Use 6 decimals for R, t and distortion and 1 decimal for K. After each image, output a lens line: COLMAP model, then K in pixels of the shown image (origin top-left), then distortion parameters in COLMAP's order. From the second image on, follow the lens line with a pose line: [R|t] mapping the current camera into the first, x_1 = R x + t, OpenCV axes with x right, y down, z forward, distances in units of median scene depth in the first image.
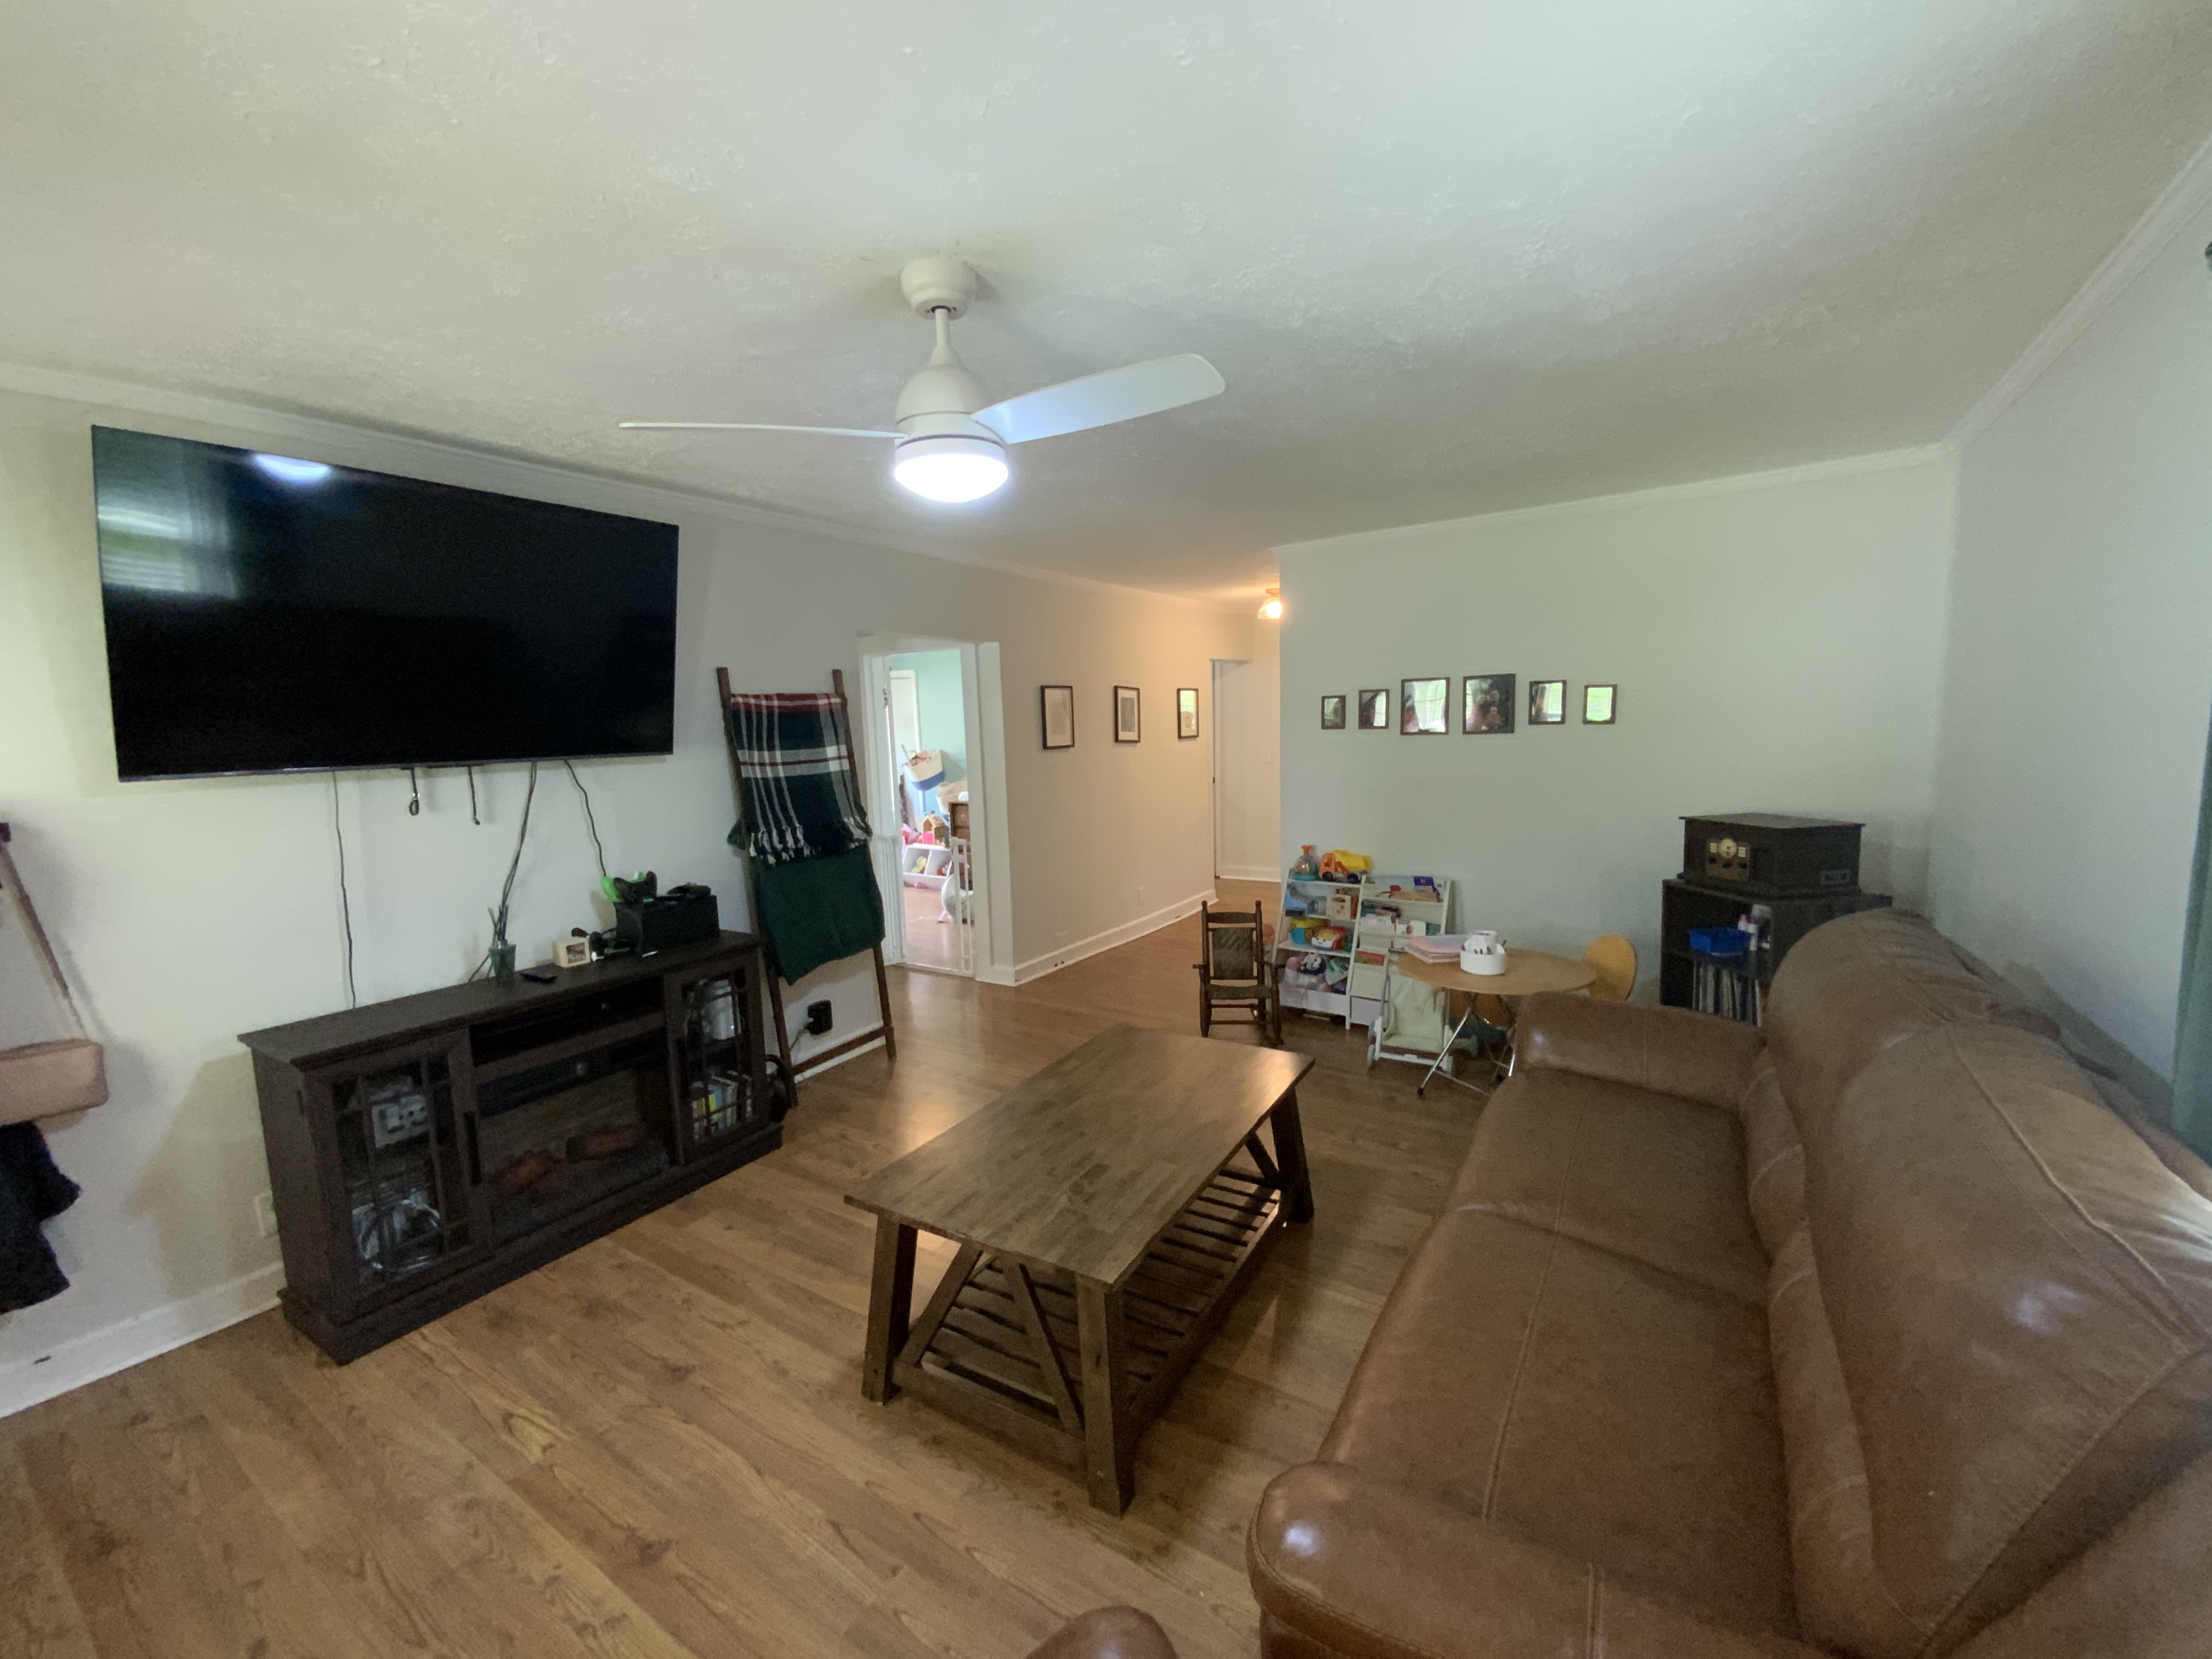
lens RADIAL K [[888.6, 0, 1109.5], [0, 888.6, 840.2], [0, 0, 1]] dist [0.004527, -0.010080]
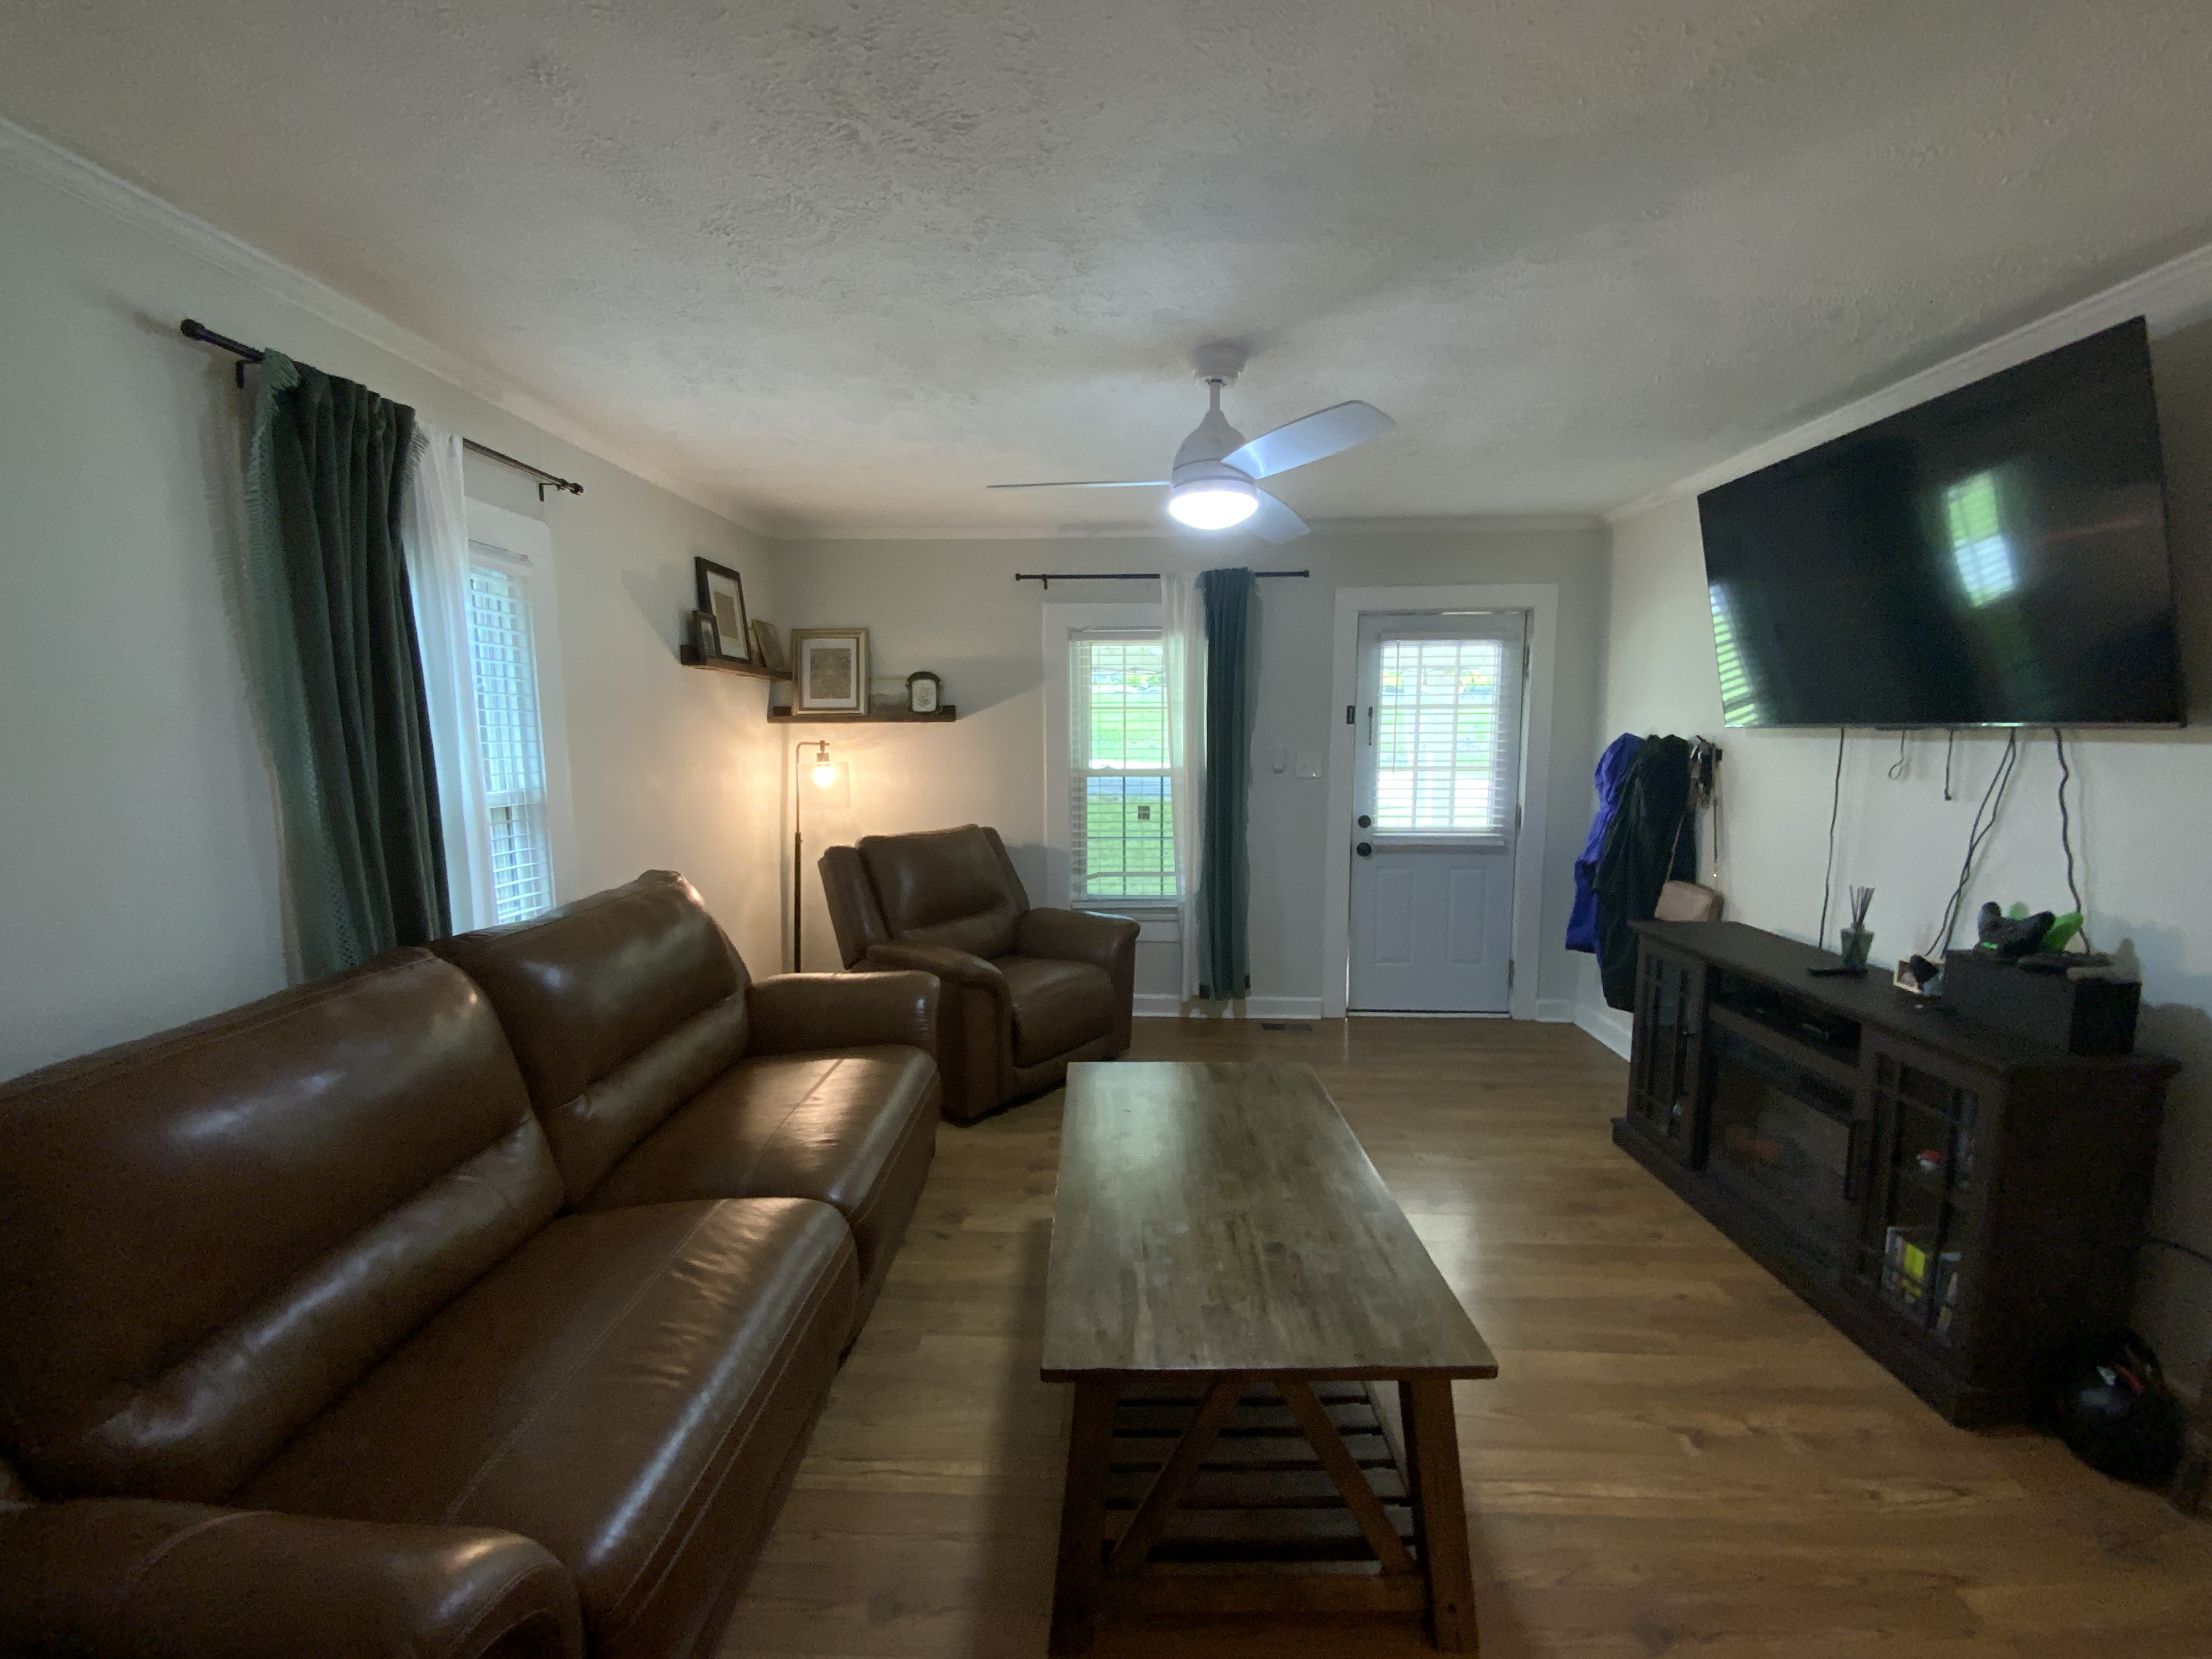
lens RADIAL K [[888.6, 0, 1115.0], [0, 888.6, 831.6], [0, 0, 1]] dist [0.004527, -0.010080]
pose [[-0.857762, 0.090644, -0.505992, 0.355433], [-0.038950, 0.970040, 0.239802, -0.142827], [0.512569, 0.225402, -0.828533, 1.158166]]
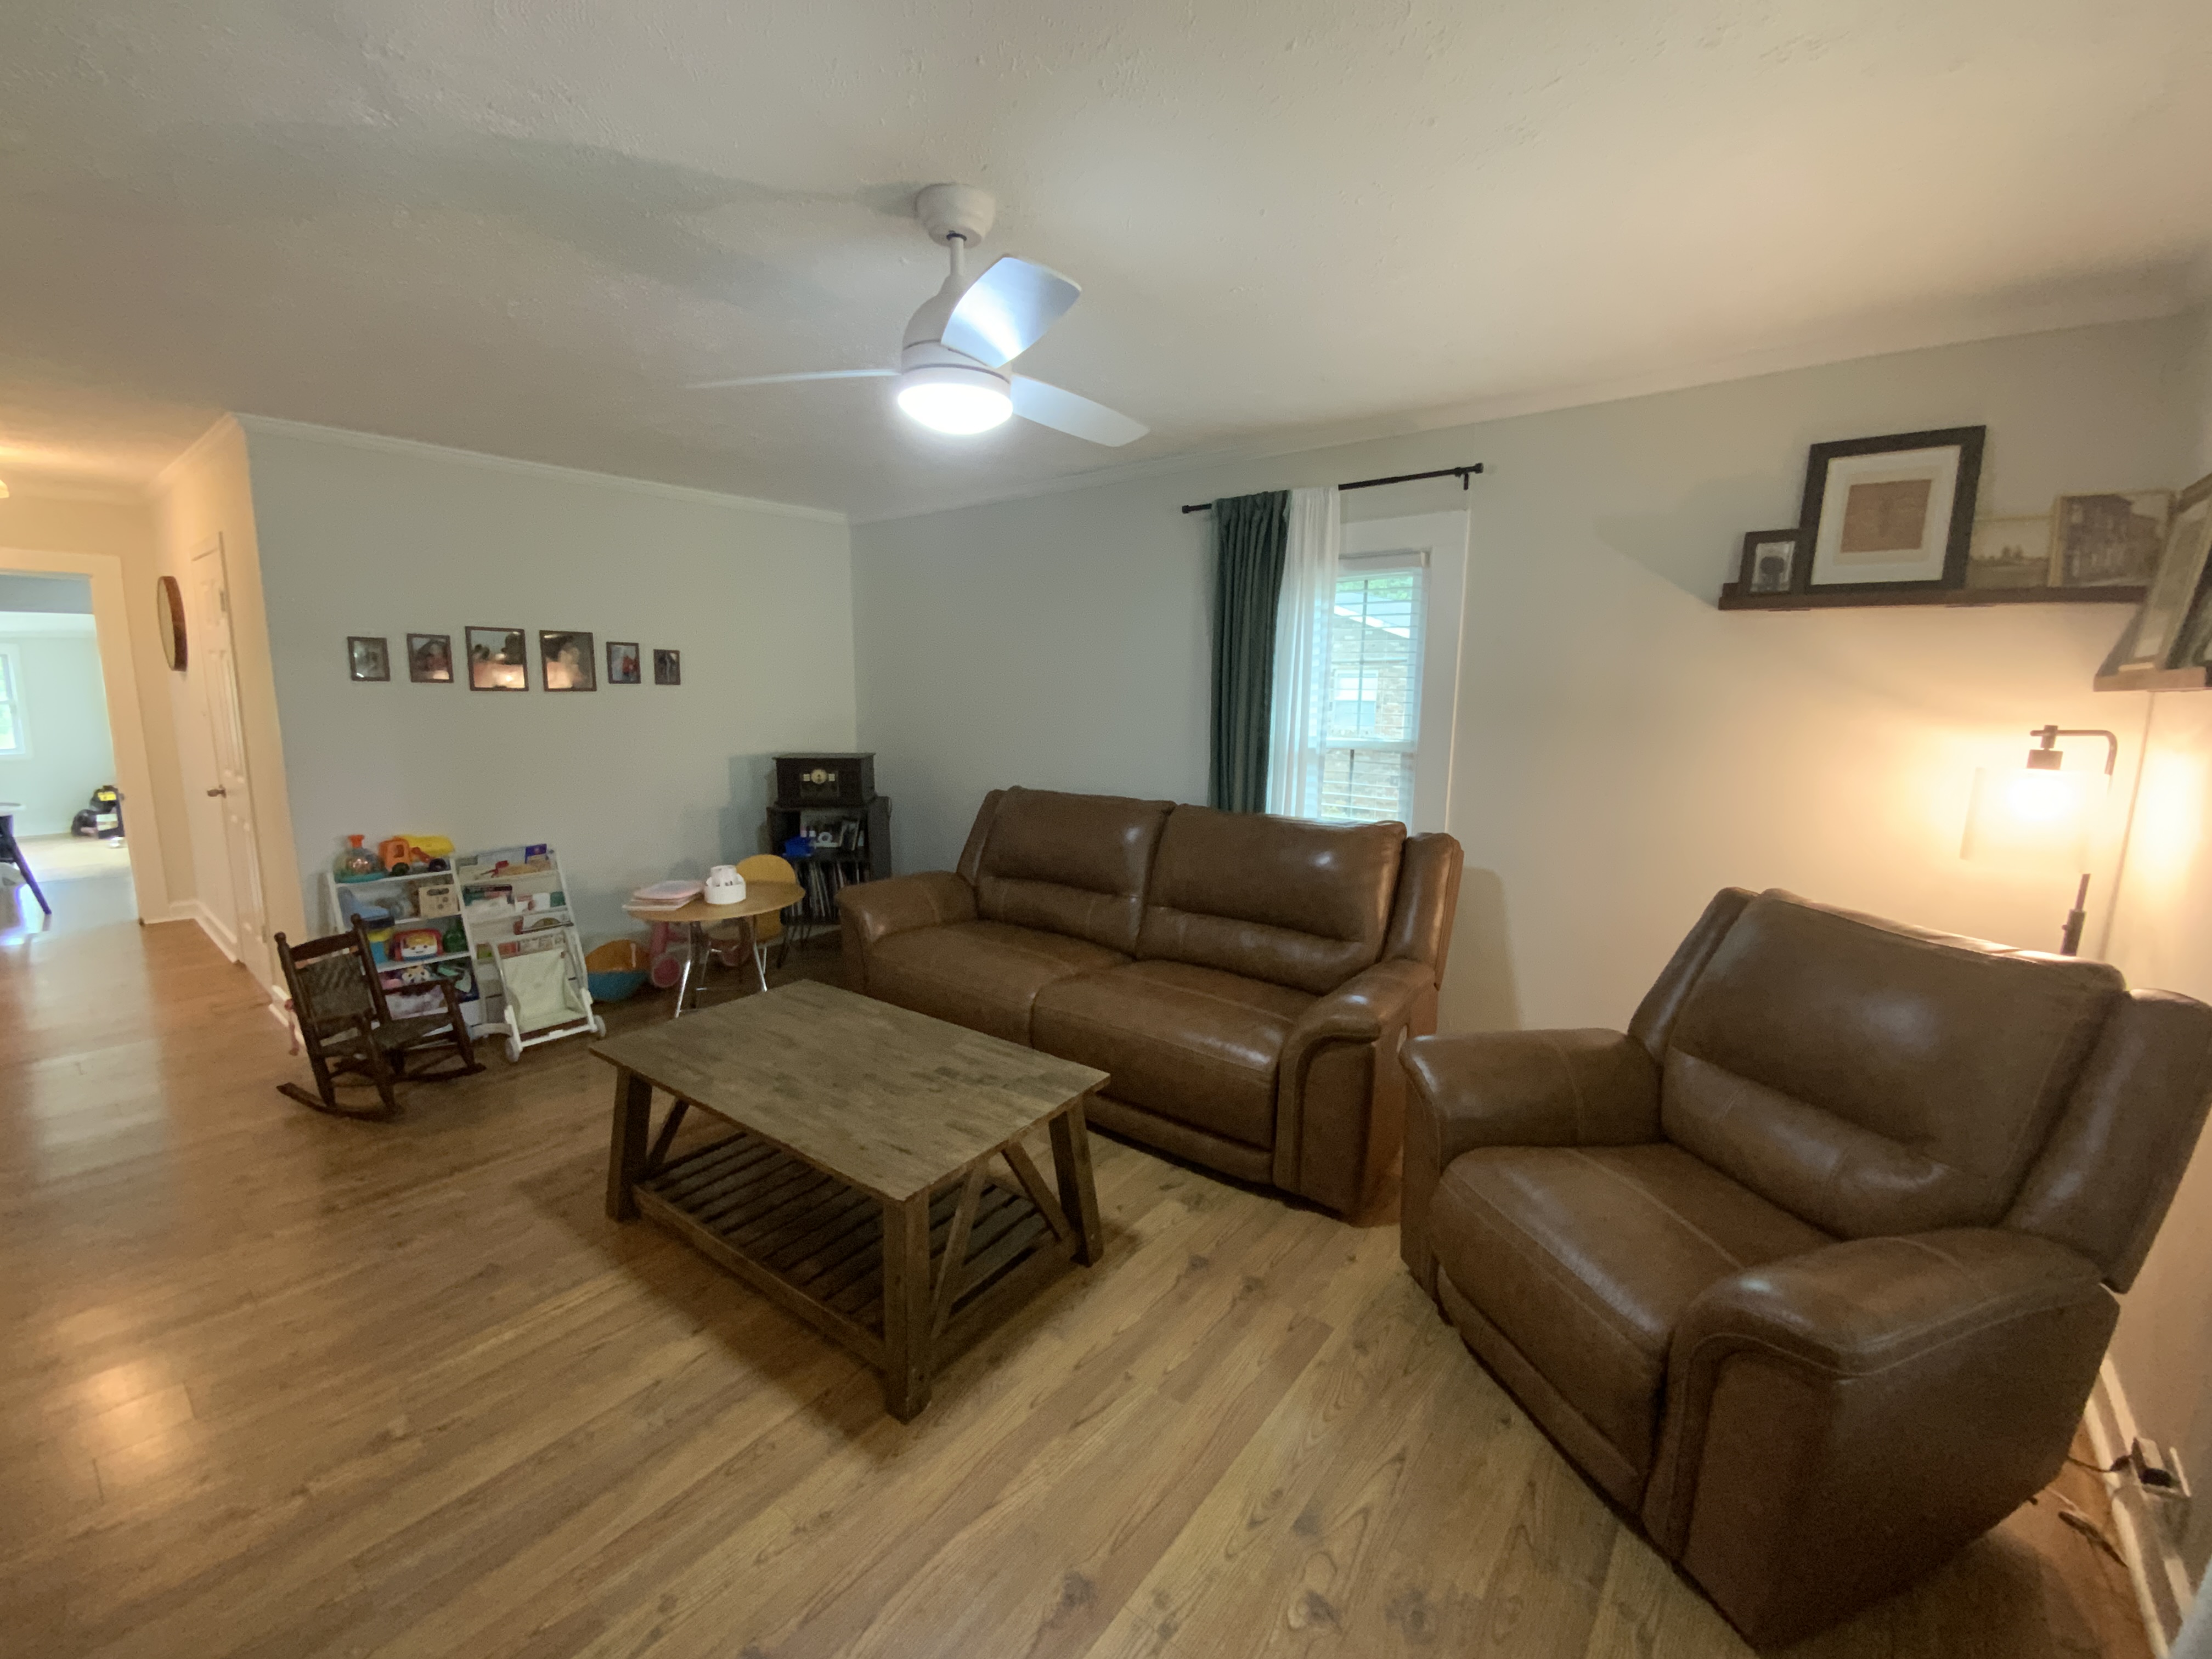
lens RADIAL K [[888.6, 0, 1108.6], [0, 888.6, 830.5], [0, 0, 1]] dist [0.004527, -0.010080]
pose [[0.100703, -0.127200, 0.986752, -0.668850], [0.115207, 0.986613, 0.115425, -0.016250], [-0.988224, 0.102058, 0.114009, 0.414910]]
